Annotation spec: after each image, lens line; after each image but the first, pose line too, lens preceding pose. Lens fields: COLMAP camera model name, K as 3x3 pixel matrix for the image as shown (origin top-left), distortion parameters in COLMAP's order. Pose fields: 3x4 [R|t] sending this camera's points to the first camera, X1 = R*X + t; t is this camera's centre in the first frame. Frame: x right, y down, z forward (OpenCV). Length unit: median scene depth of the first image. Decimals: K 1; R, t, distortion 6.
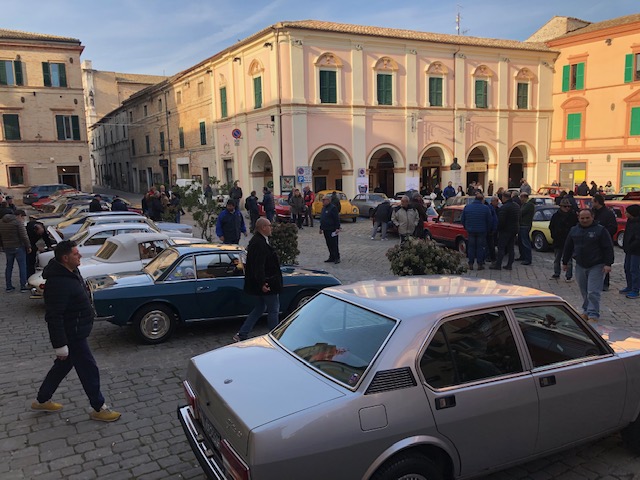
lens RADIAL K [[520.5, 0, 334.7], [0, 520.5, 236.0], [0, 0, 1]] dist [0.040904, -0.013632]
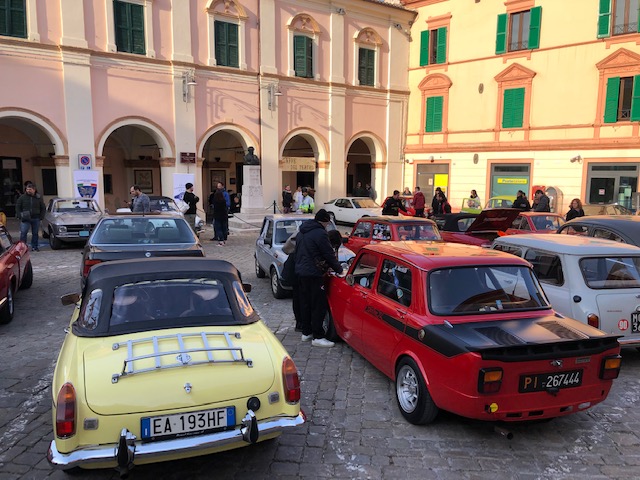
lens RADIAL K [[520.5, 0, 324.3], [0, 520.5, 236.0], [0, 0, 1]] dist [0.040904, -0.013632]
pose [[0.986572, 0.013804, 0.162741, 0.199549], [-0.012339, 0.999874, -0.010011, -0.031071], [-0.162859, 0.007869, 0.986618, 0.324790]]
